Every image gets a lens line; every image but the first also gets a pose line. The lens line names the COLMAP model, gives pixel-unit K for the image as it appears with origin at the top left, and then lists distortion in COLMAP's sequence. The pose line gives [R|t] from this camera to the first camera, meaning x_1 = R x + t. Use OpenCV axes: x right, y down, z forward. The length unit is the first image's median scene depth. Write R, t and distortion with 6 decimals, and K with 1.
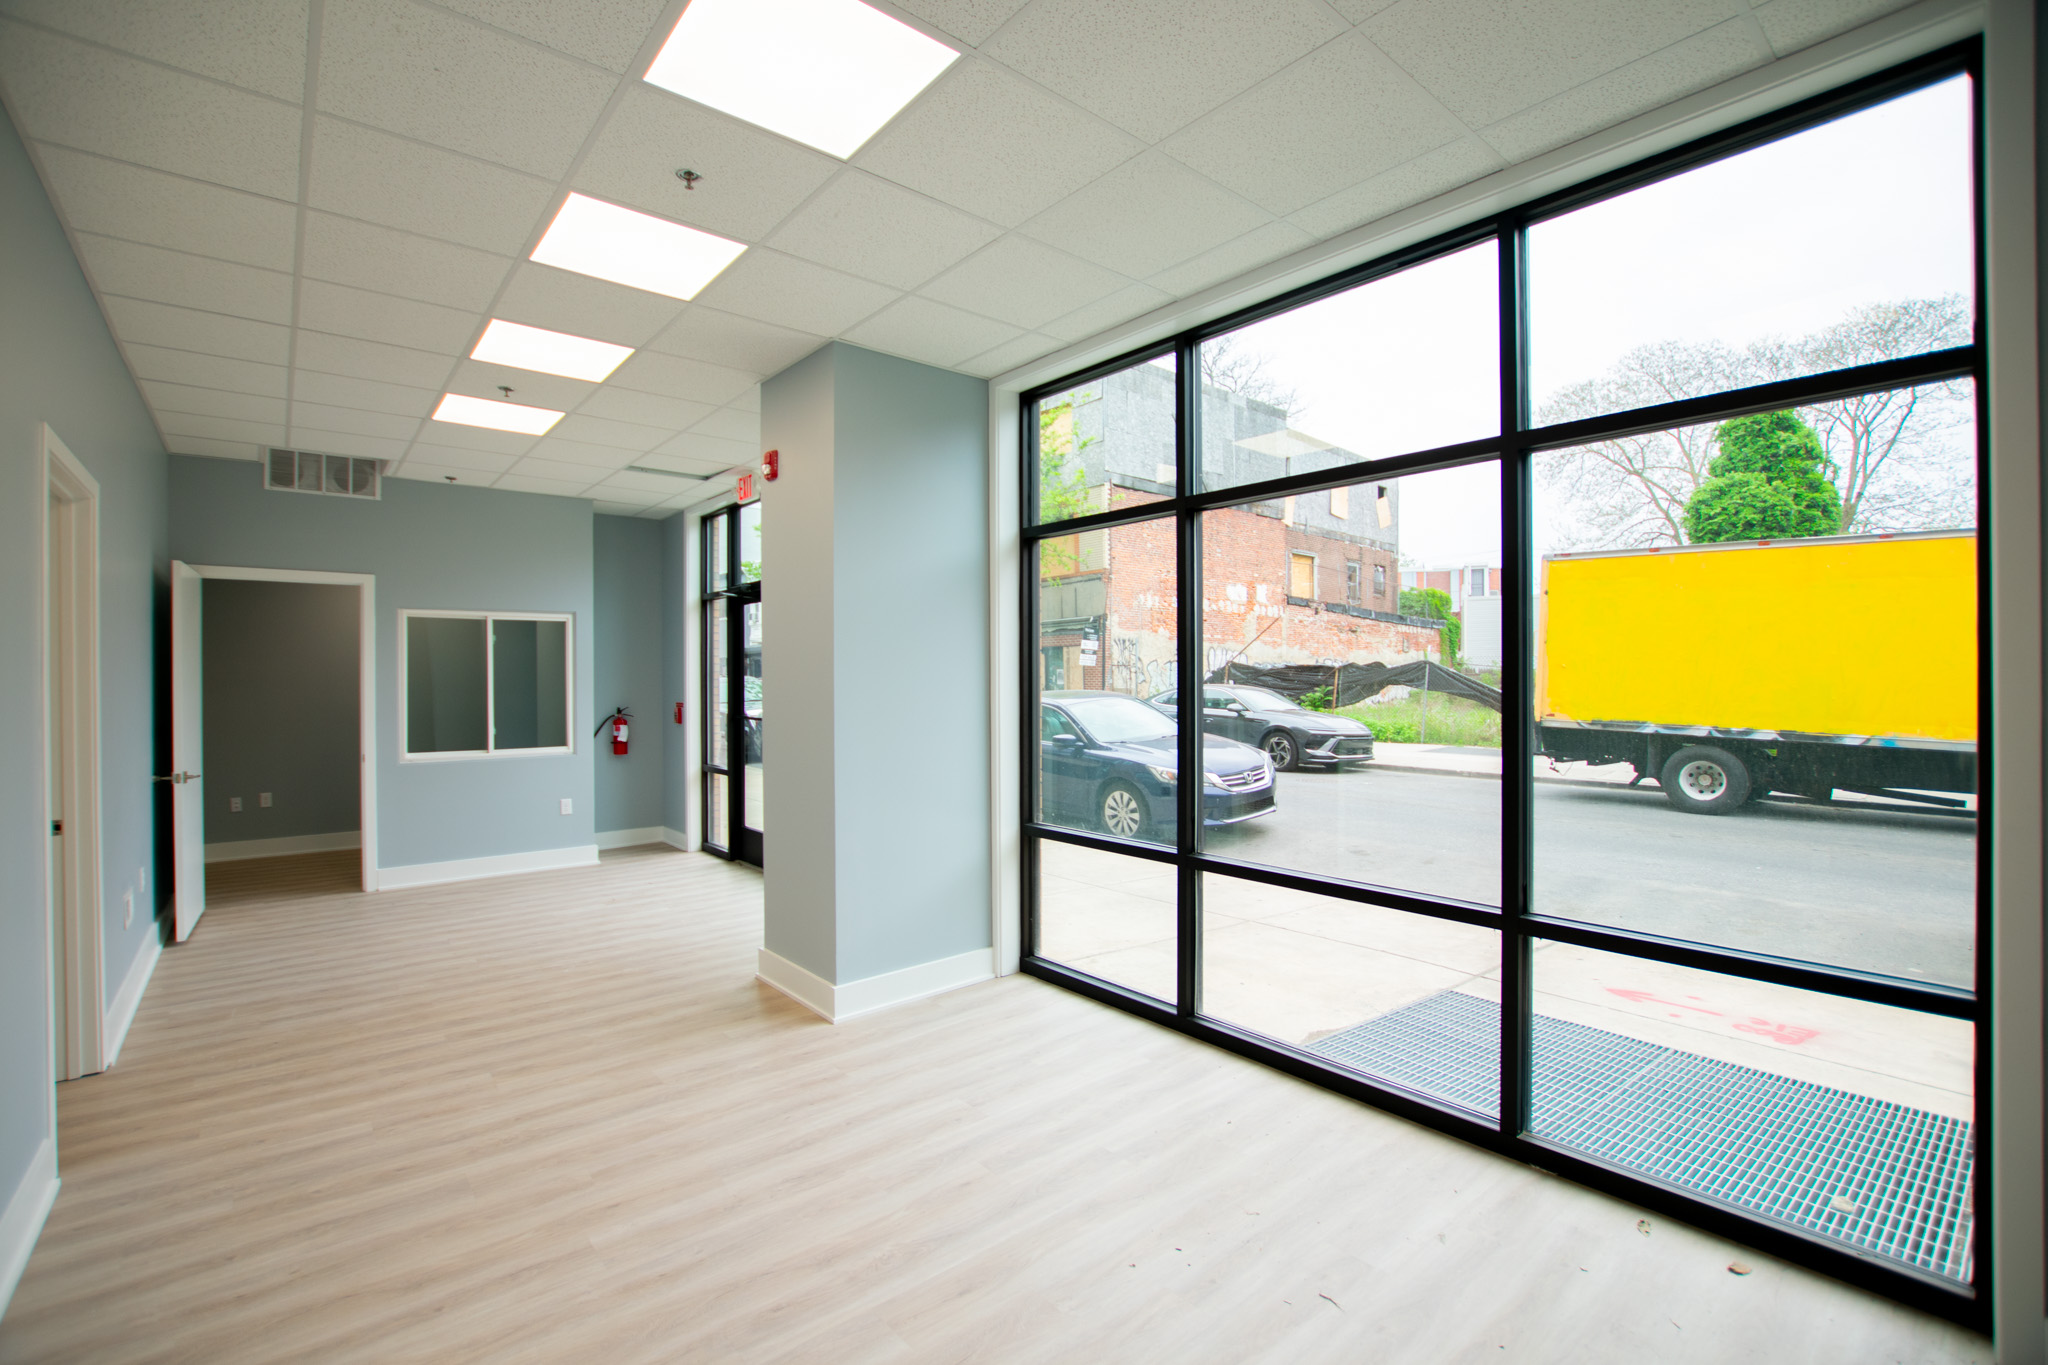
lens RADIAL K [[915.3, 0, 1032.8], [0, 915.3, 671.3], [0, 0, 1]] dist [-0.015694, -0.002753]
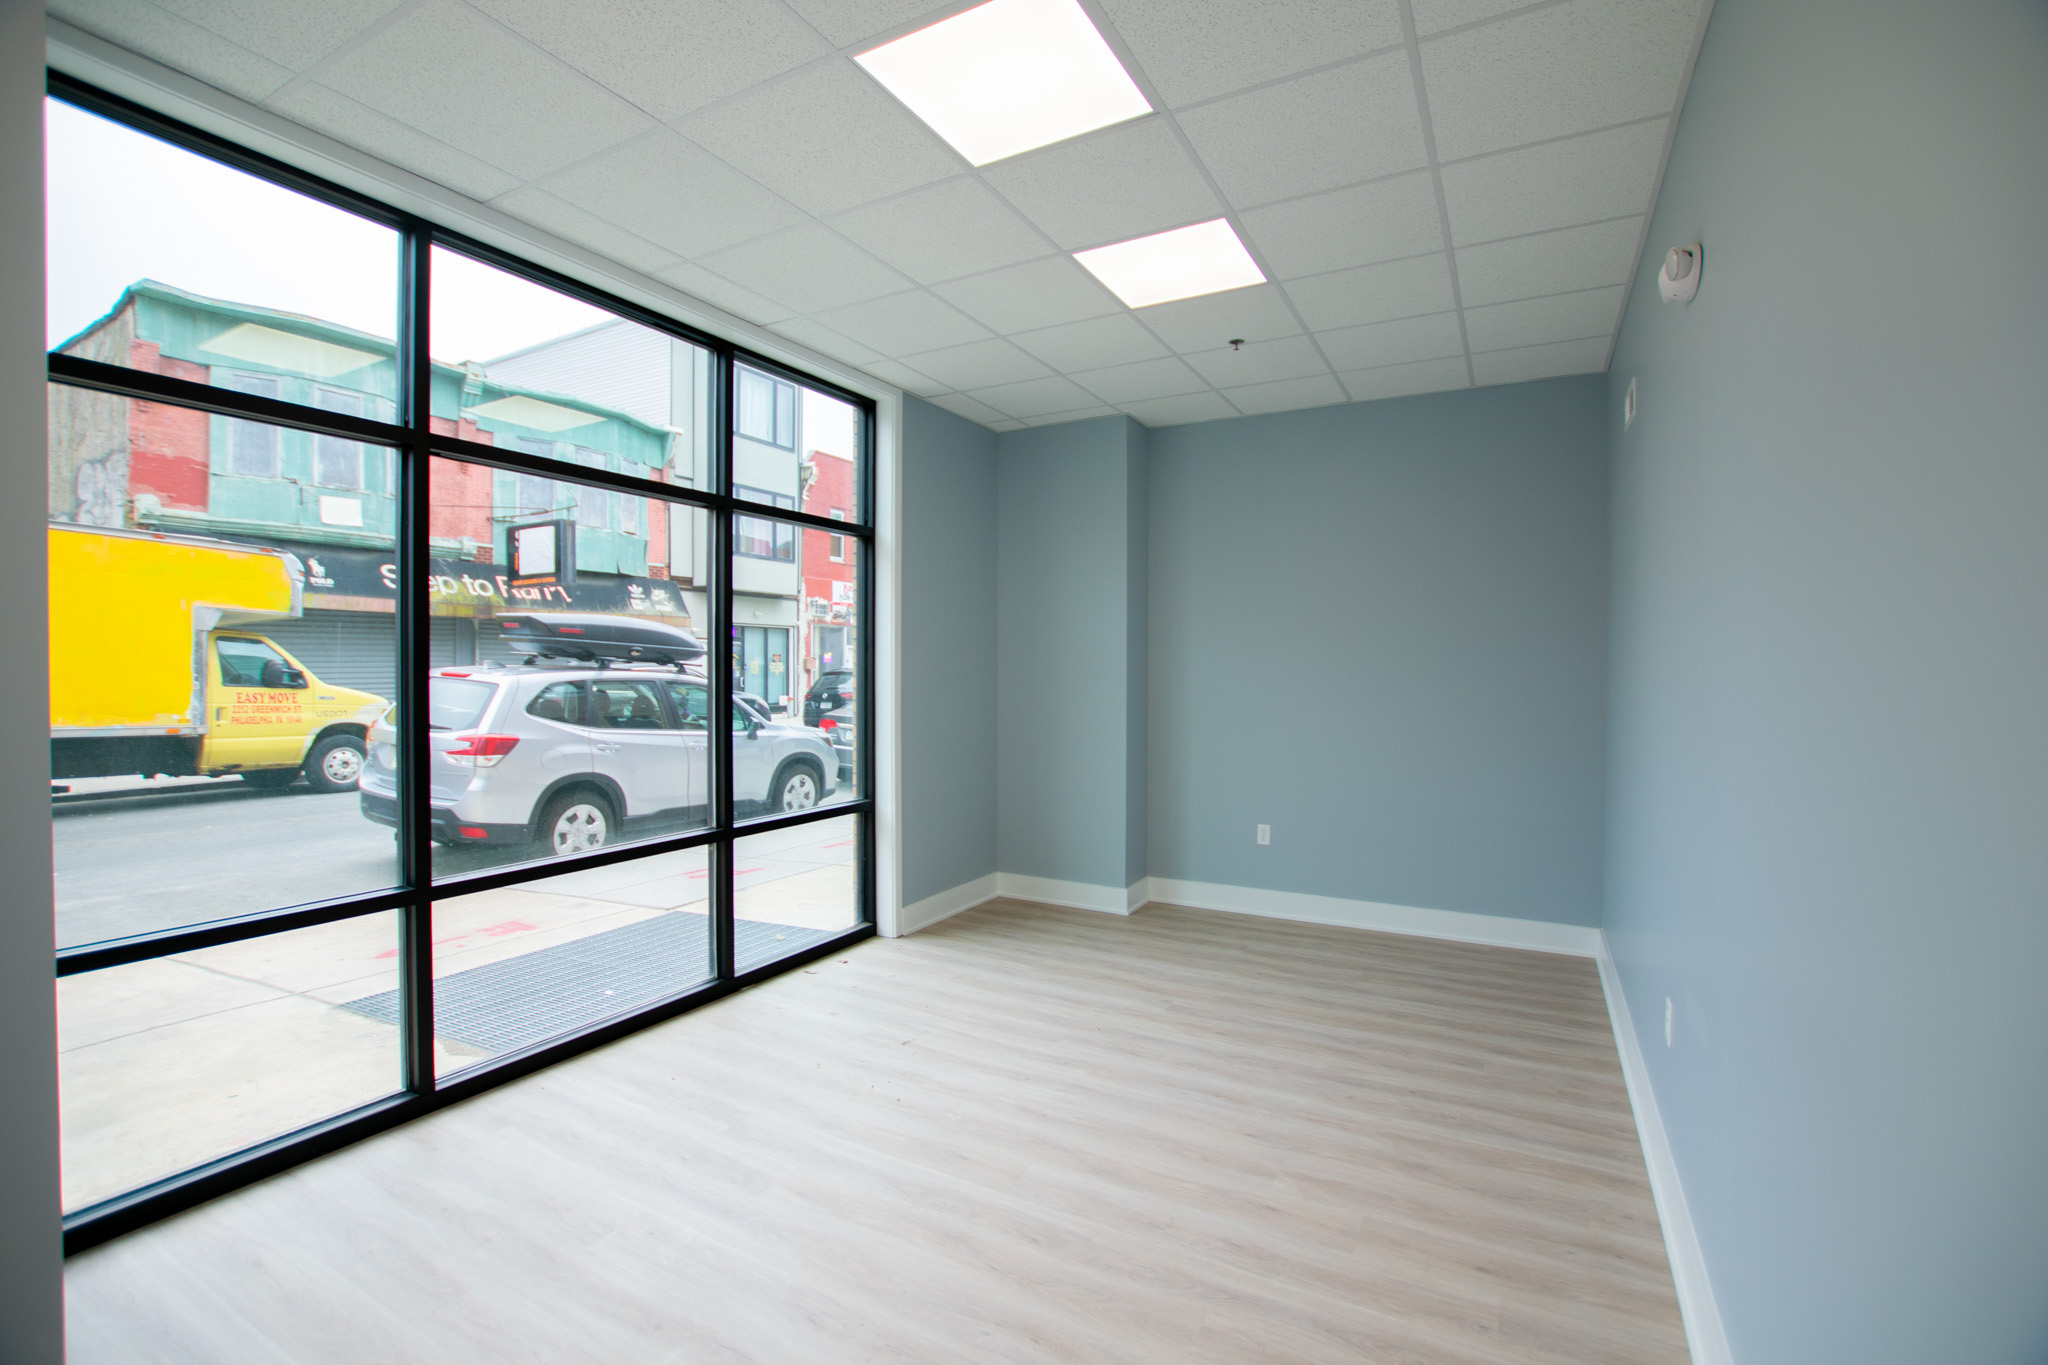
lens RADIAL K [[915.3, 0, 1015.1], [0, 915.3, 678.2], [0, 0, 1]] dist [-0.015694, -0.002753]
pose [[-0.358409, -0.004116, 0.933555, -0.762168], [-0.010318, 0.999947, 0.000448, 0.018109], [-0.933507, -0.009472, -0.358433, 0.838971]]
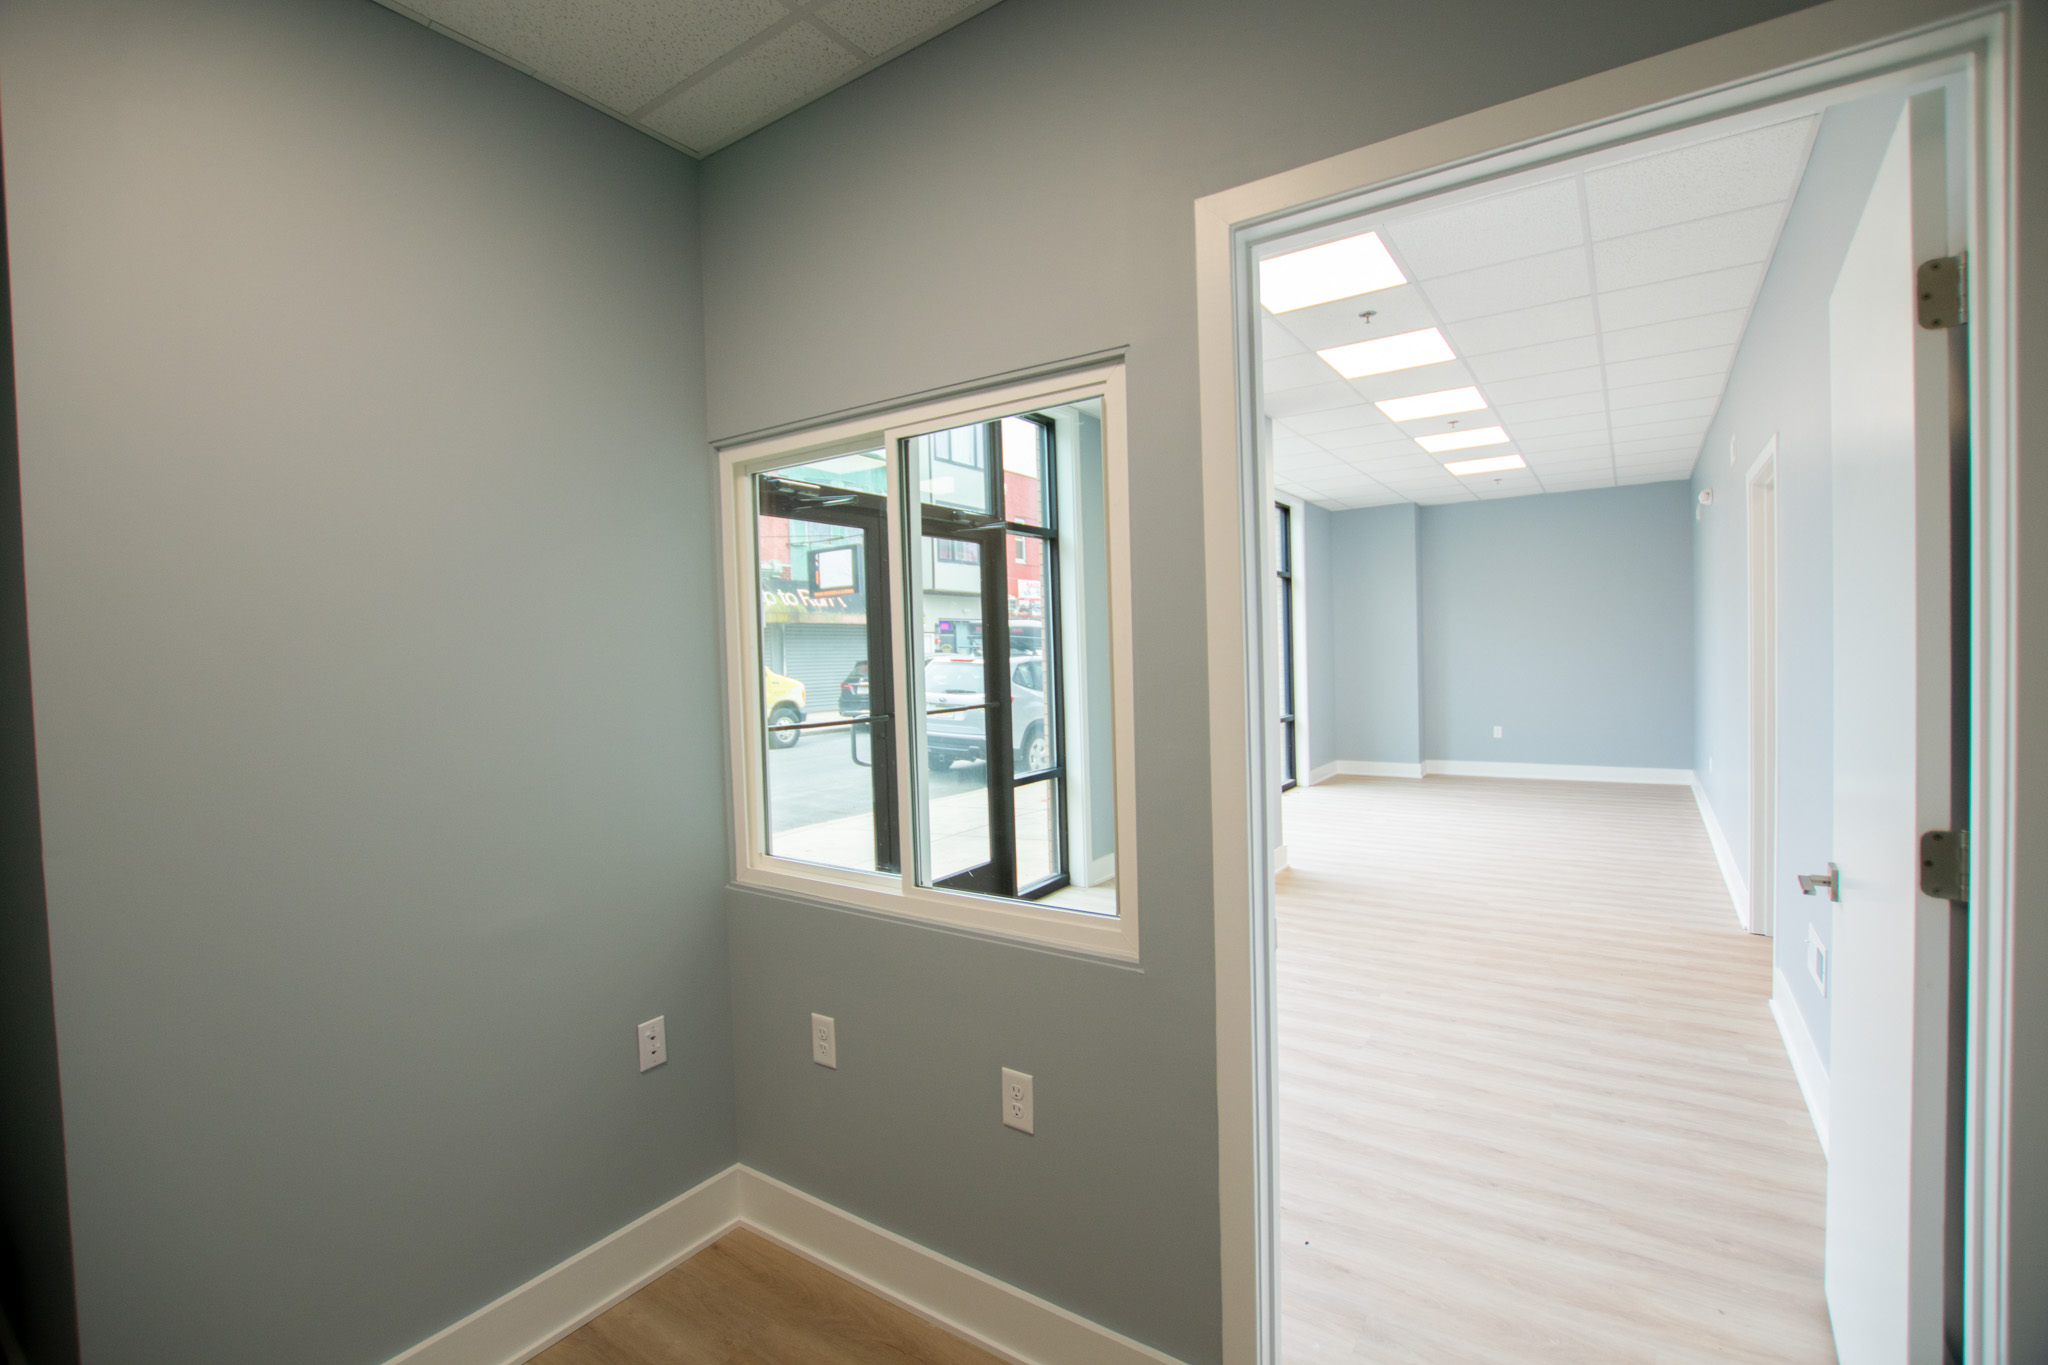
lens RADIAL K [[915.3, 0, 1022.1], [0, 915.3, 678.0], [0, 0, 1]] dist [-0.015694, -0.002753]
pose [[-0.277315, -0.010572, 0.960721, -1.705574], [0.020936, 0.999636, 0.017044, 0.035318], [-0.960551, 0.024840, -0.276993, 2.011515]]
